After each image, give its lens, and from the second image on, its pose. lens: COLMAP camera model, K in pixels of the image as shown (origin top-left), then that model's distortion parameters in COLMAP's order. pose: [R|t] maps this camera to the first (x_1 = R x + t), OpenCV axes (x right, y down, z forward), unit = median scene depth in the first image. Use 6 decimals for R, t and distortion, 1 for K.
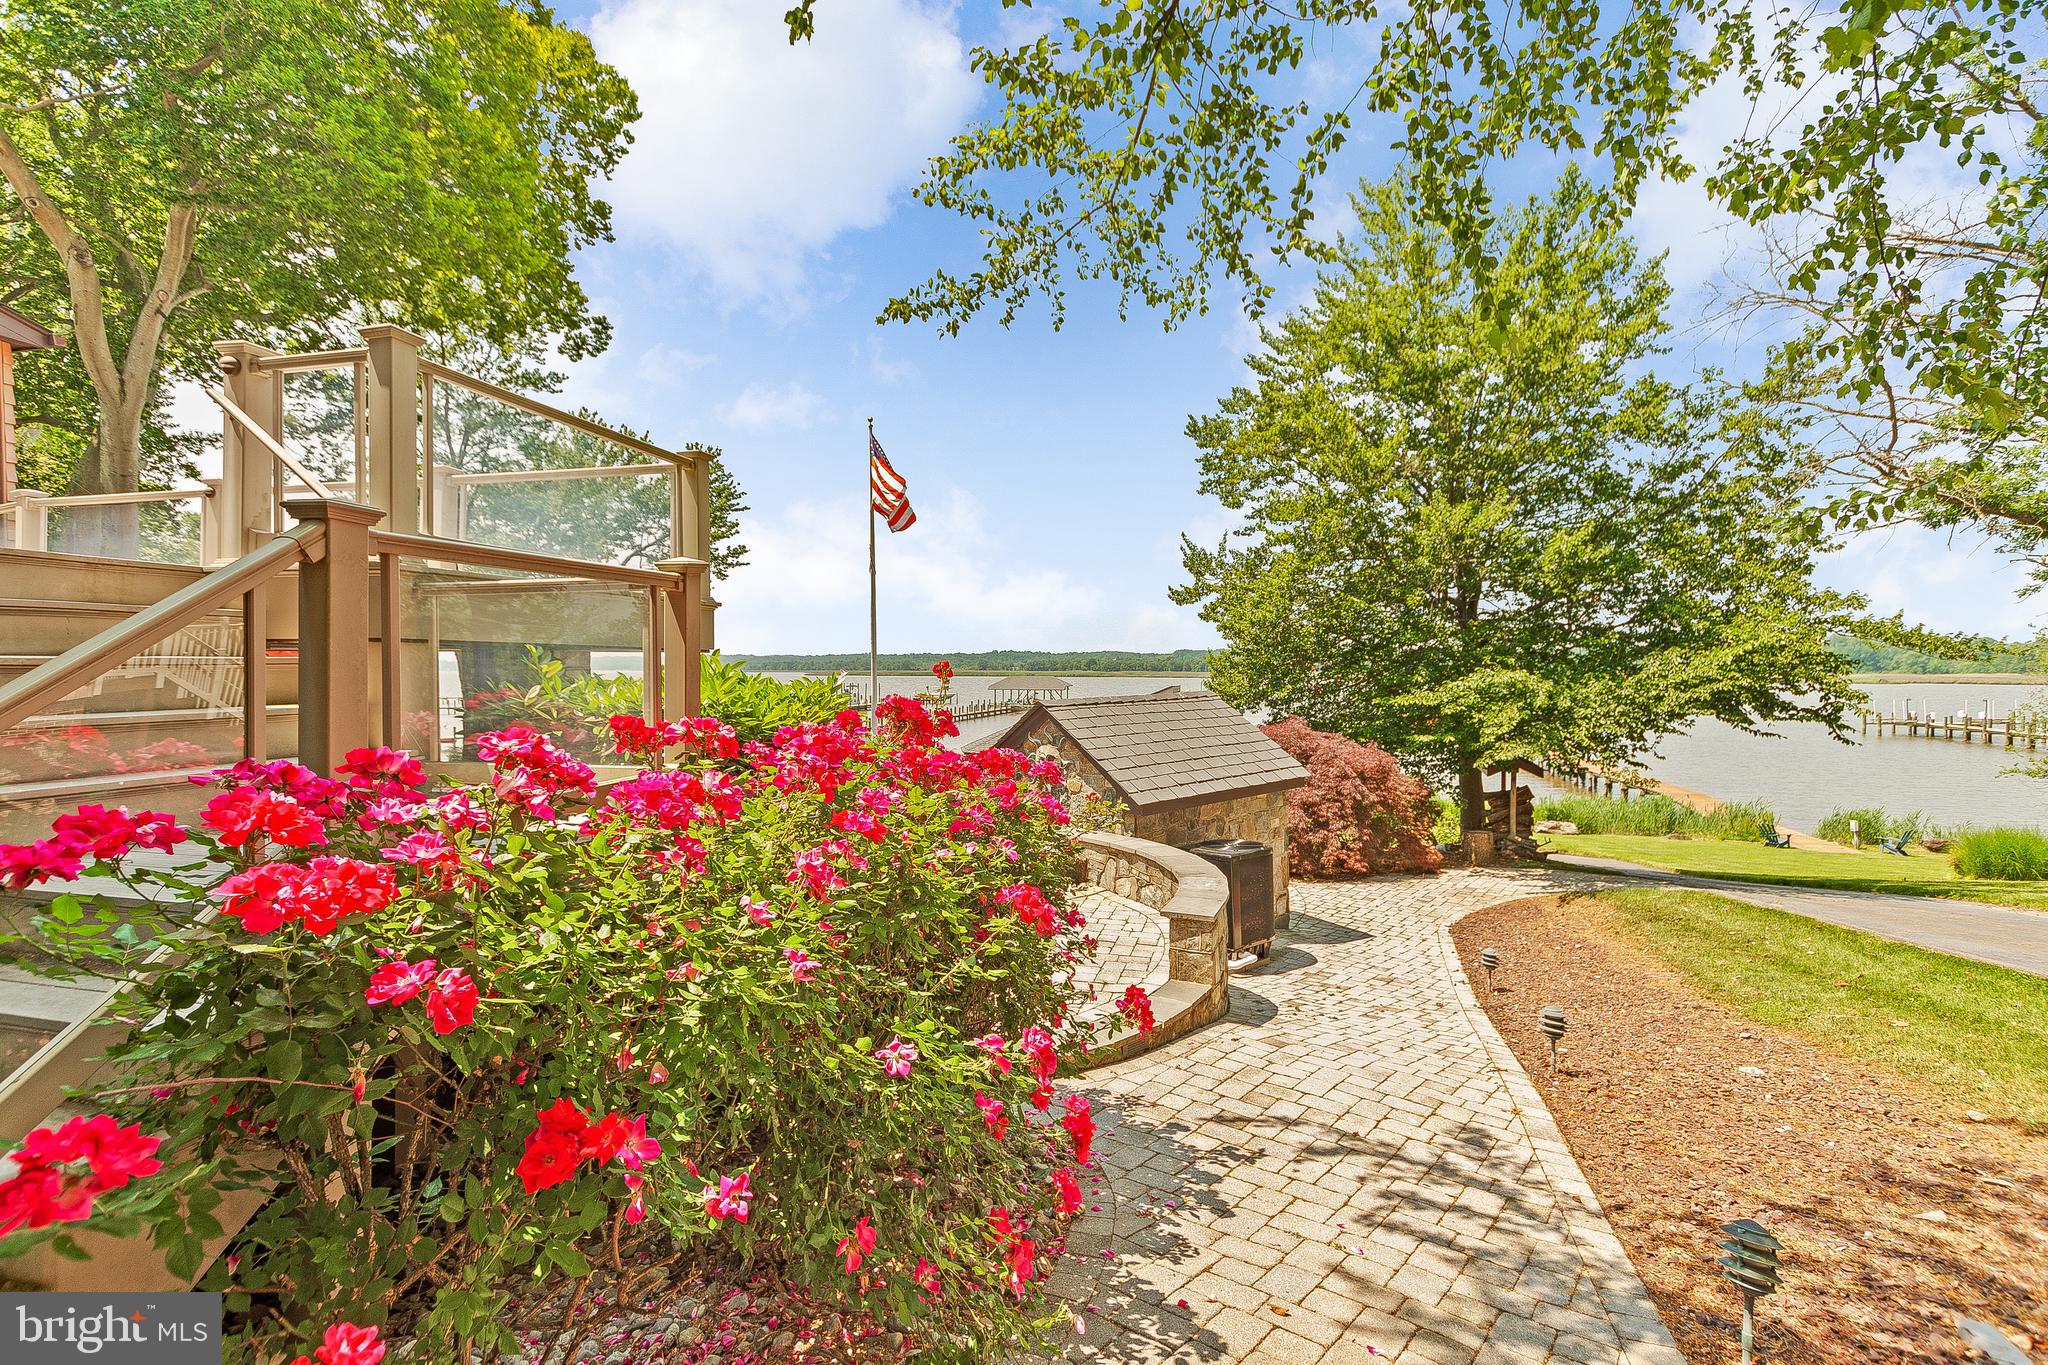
lens RADIAL K [[896.7, 0, 1024.0], [0, 896.7, 682.5], [0, 0, 1]] dist [0.001695, -0.000034]
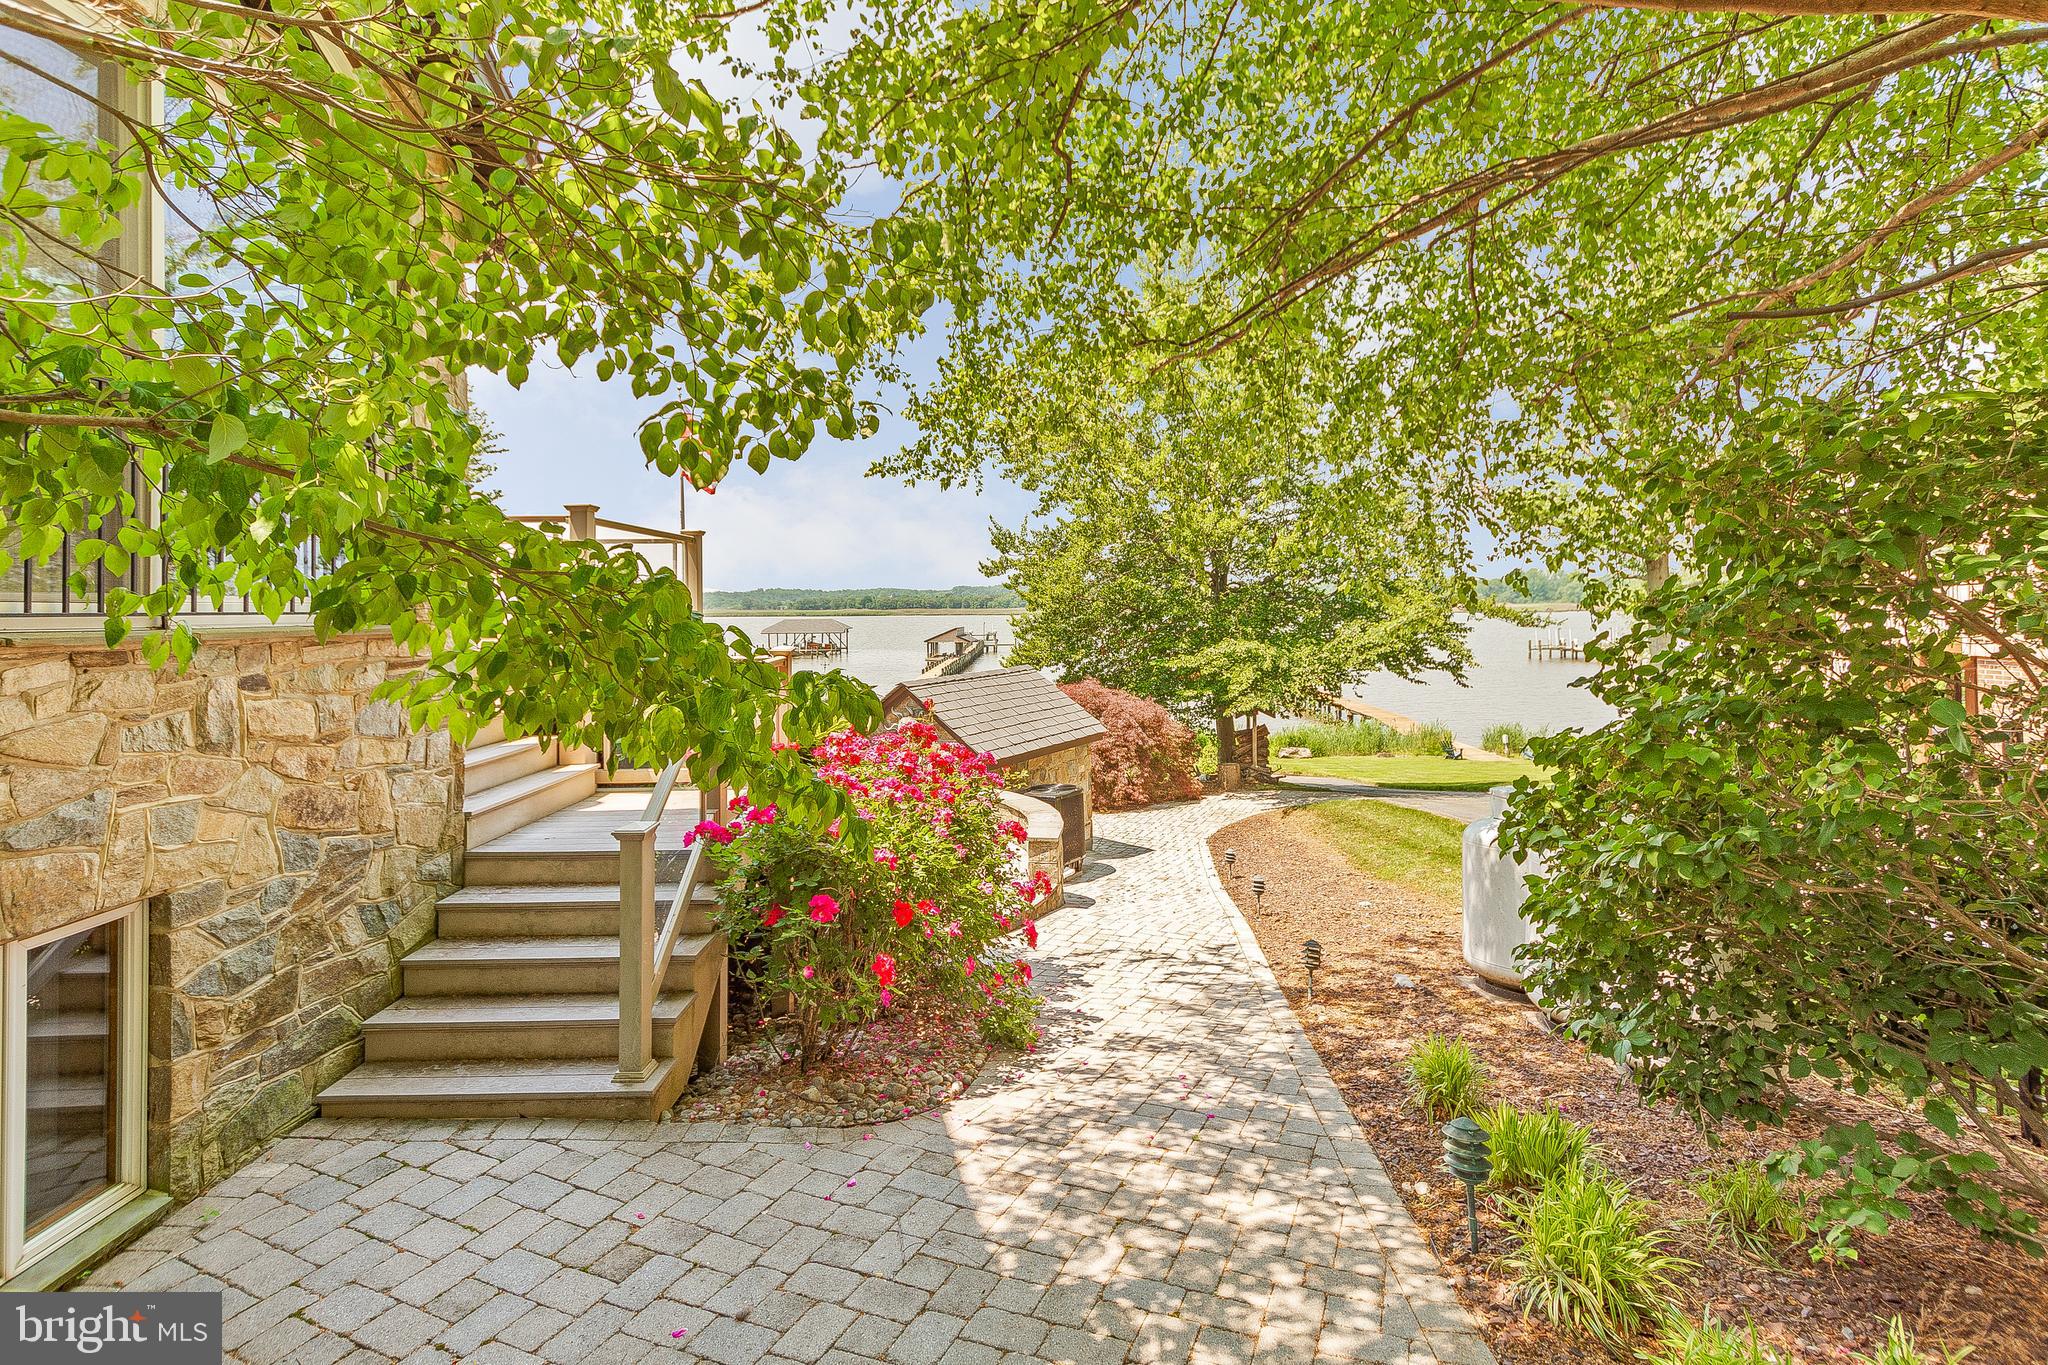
lens RADIAL K [[925.9, 0, 1053.2], [0, 925.9, 607.8], [0, 0, 1]] dist [0.000586, -0.000027]
pose [[0.963166, -0.012088, 0.268635, -0.084724], [0.015974, 0.999797, -0.012284, -0.043795], [-0.268432, 0.016122, 0.963164, -0.205176]]
